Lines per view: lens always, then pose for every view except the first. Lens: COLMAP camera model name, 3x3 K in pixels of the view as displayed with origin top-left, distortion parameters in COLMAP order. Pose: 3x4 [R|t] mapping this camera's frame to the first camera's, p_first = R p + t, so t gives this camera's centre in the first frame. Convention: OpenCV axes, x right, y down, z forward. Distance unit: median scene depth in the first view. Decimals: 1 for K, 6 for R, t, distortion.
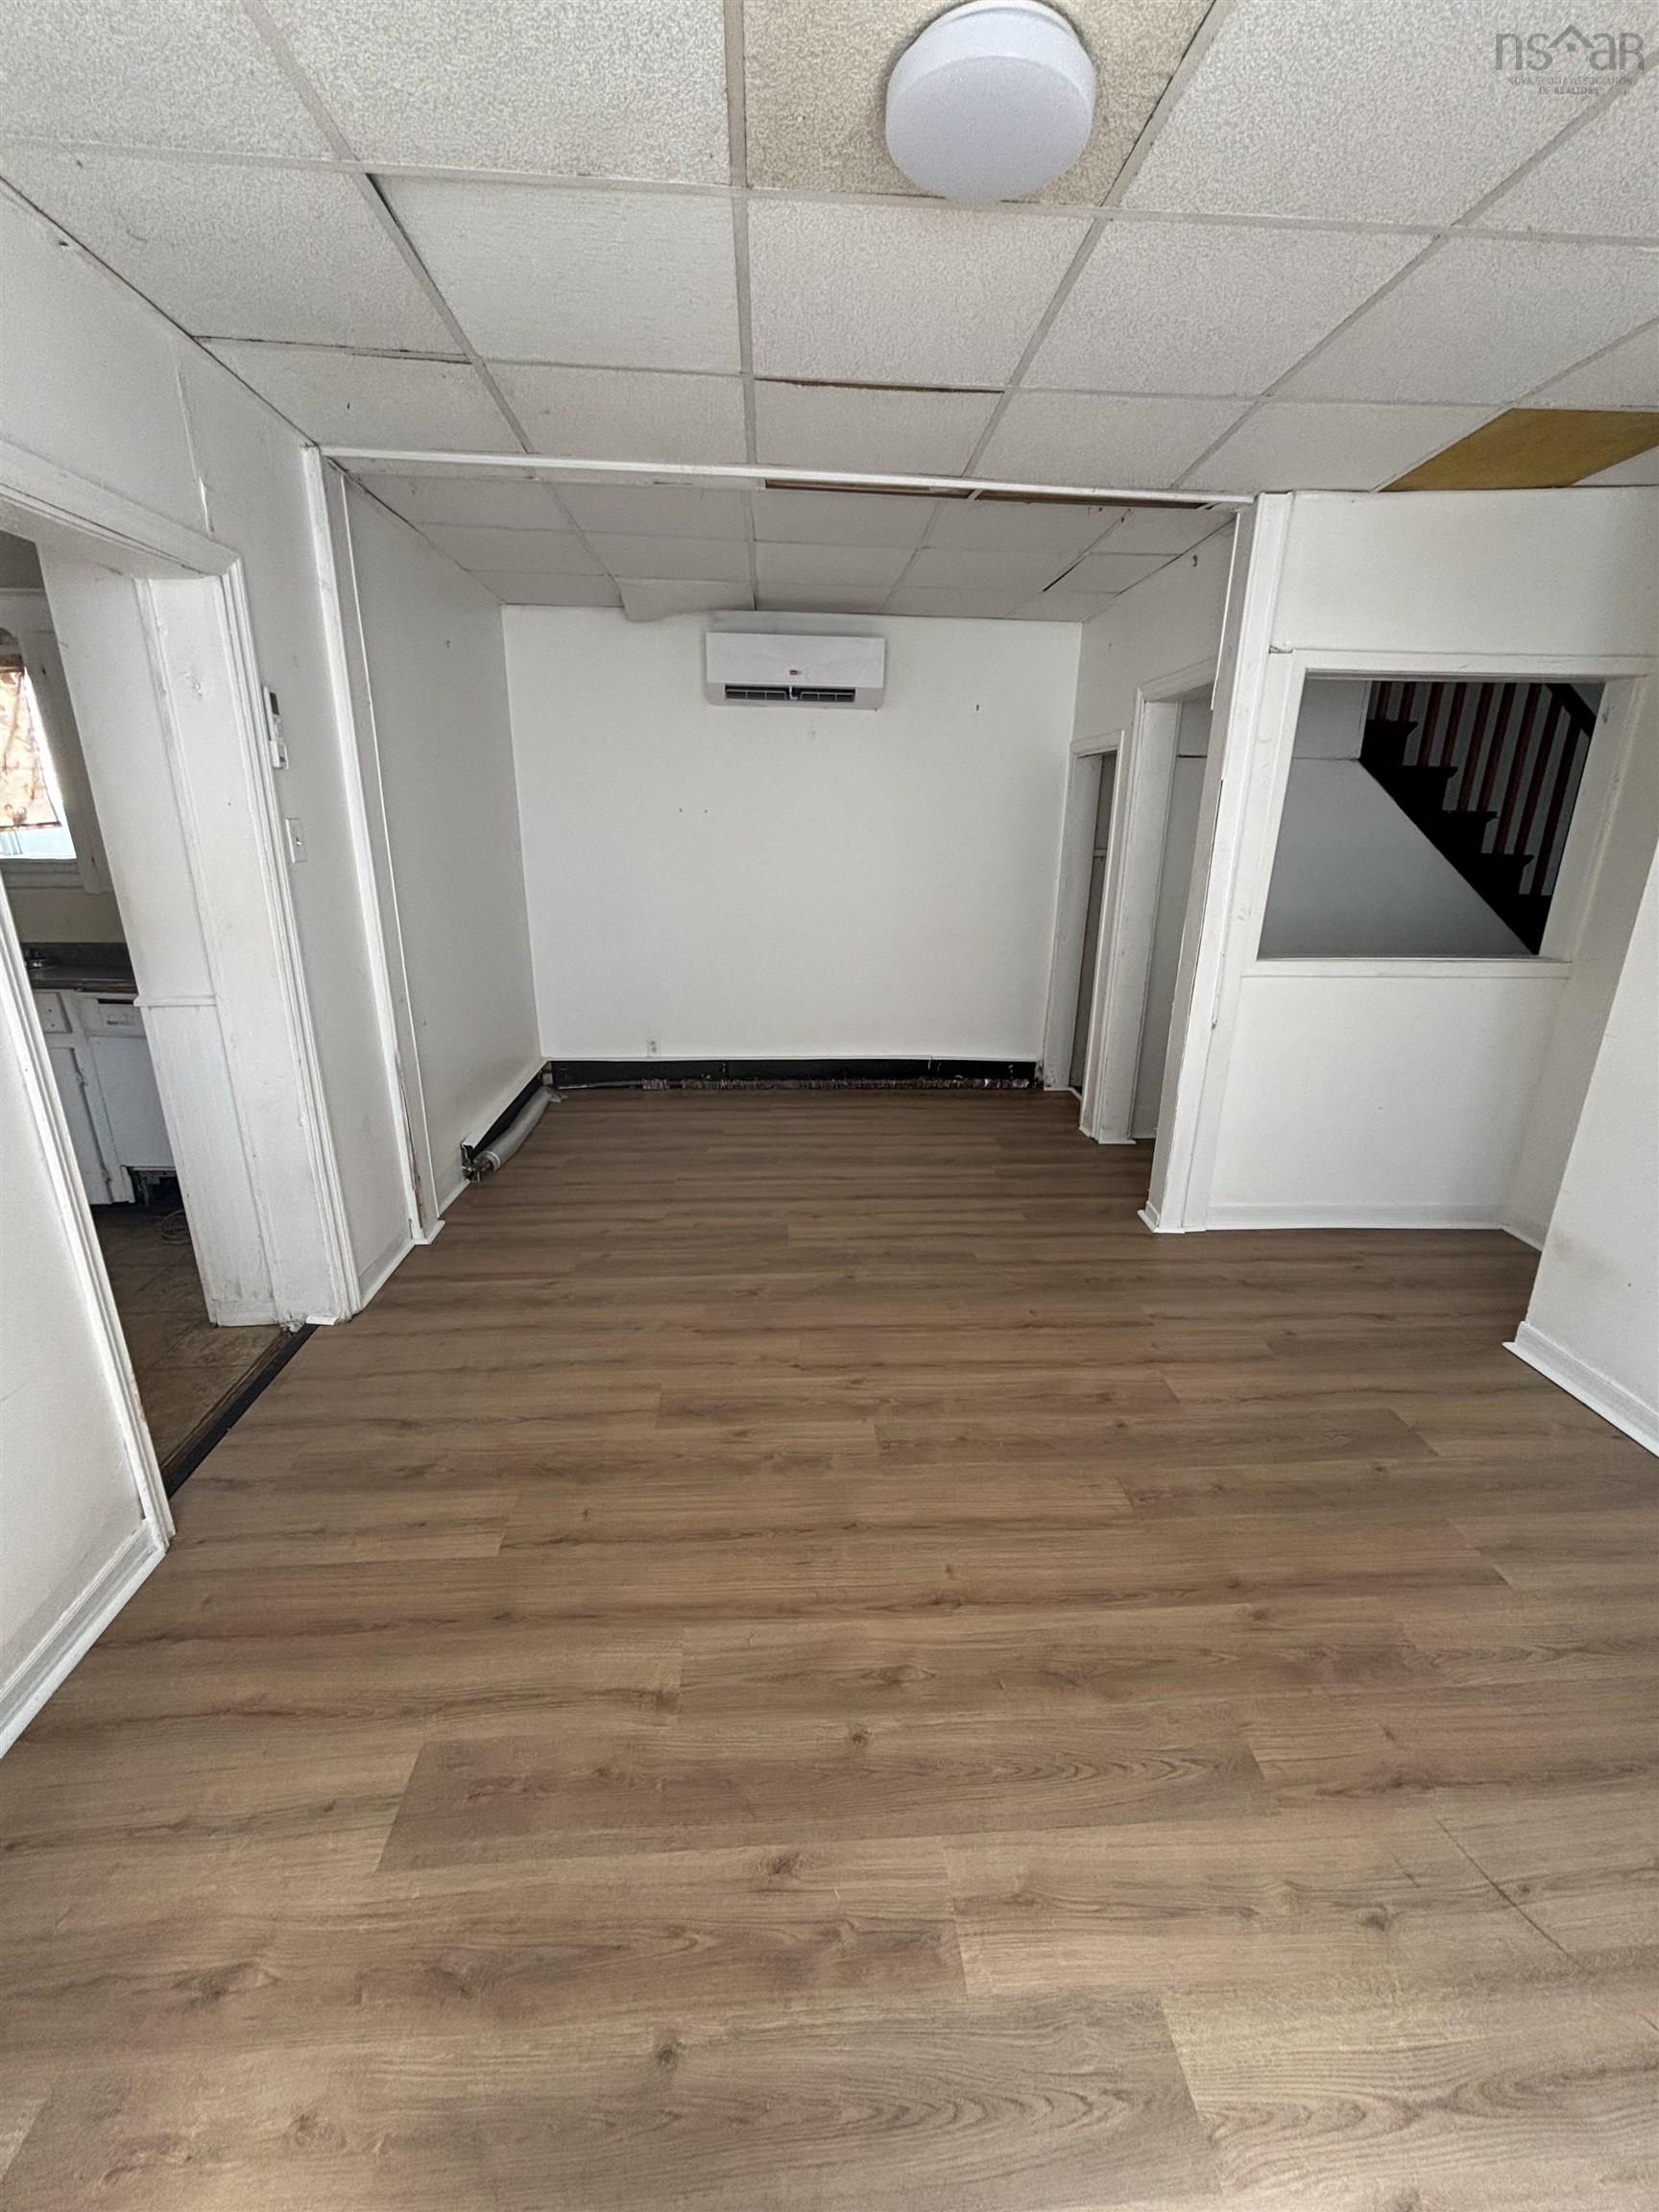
lens RADIAL K [[888.4, 0, 830.4], [0, 888.4, 1105.3], [0, 0, 1]] dist [0.002079, -0.000581]
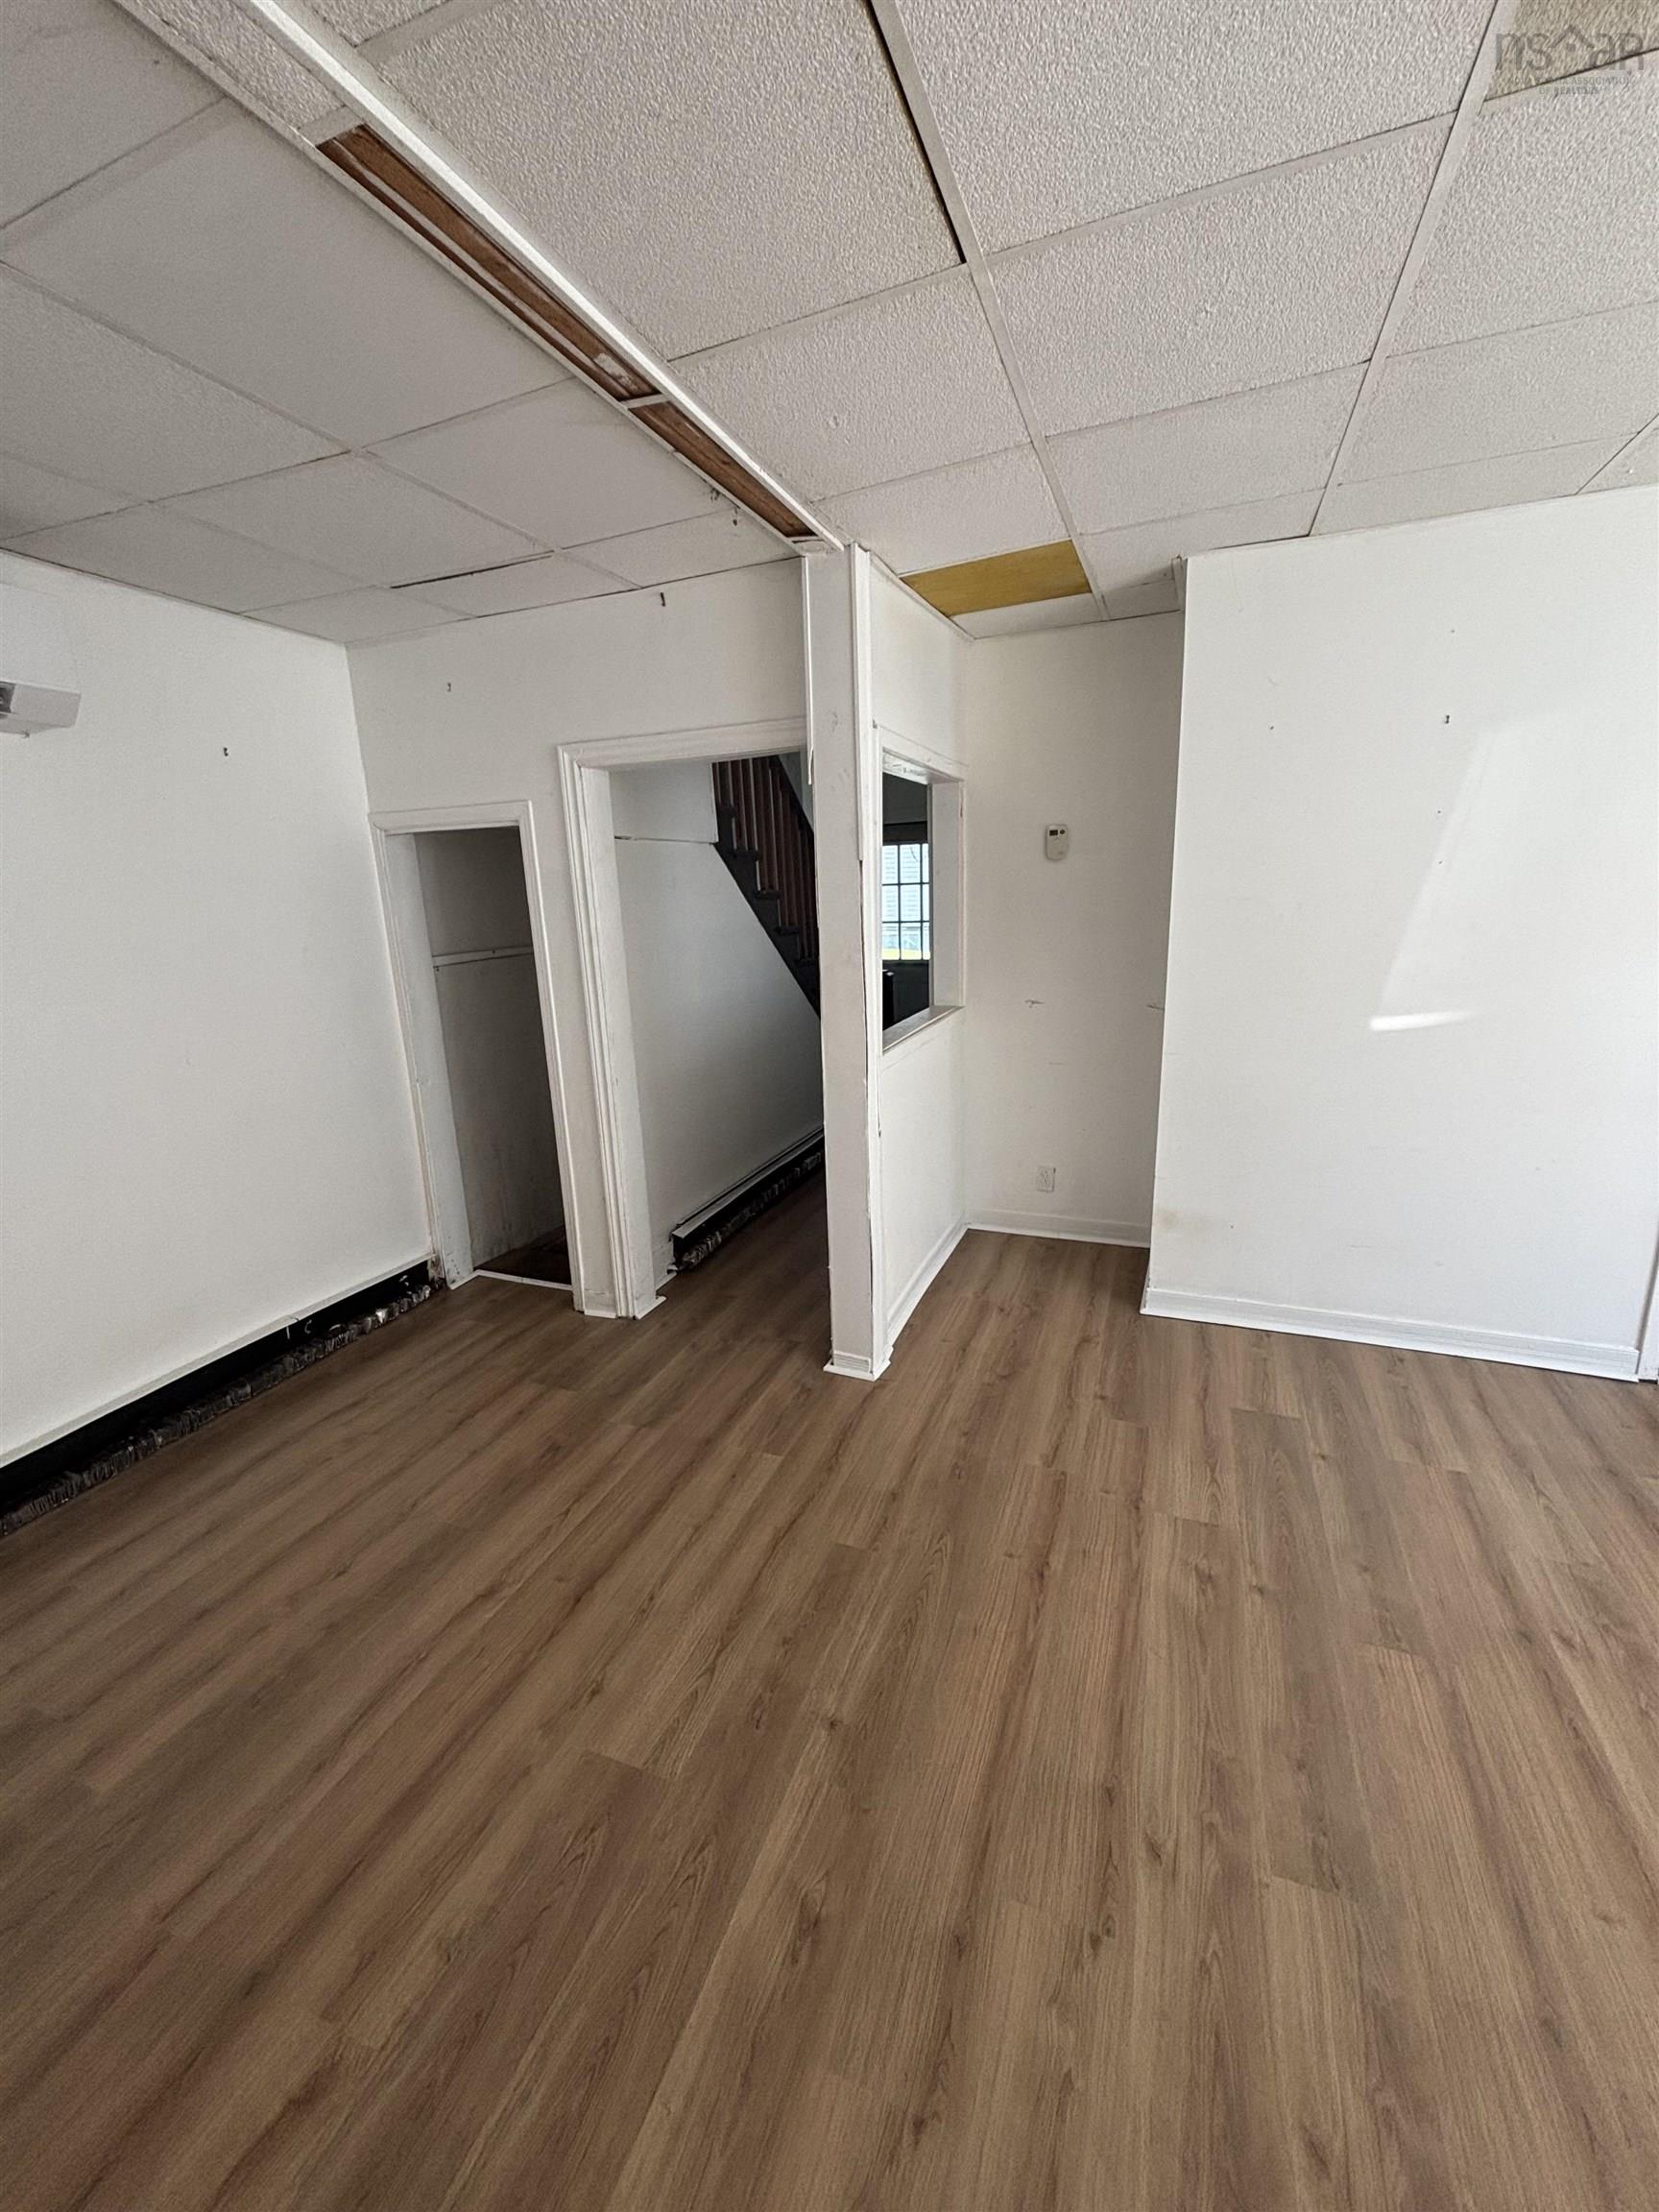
lens RADIAL K [[888.4, 0, 832.8], [0, 888.4, 1107.0], [0, 0, 1]] dist [0.002079, -0.000581]
pose [[0.418464, -0.246590, 0.874118, -0.404055], [0.315426, 0.941989, 0.114734, -0.260545], [-0.851701, 0.227708, 0.471969, 0.692960]]
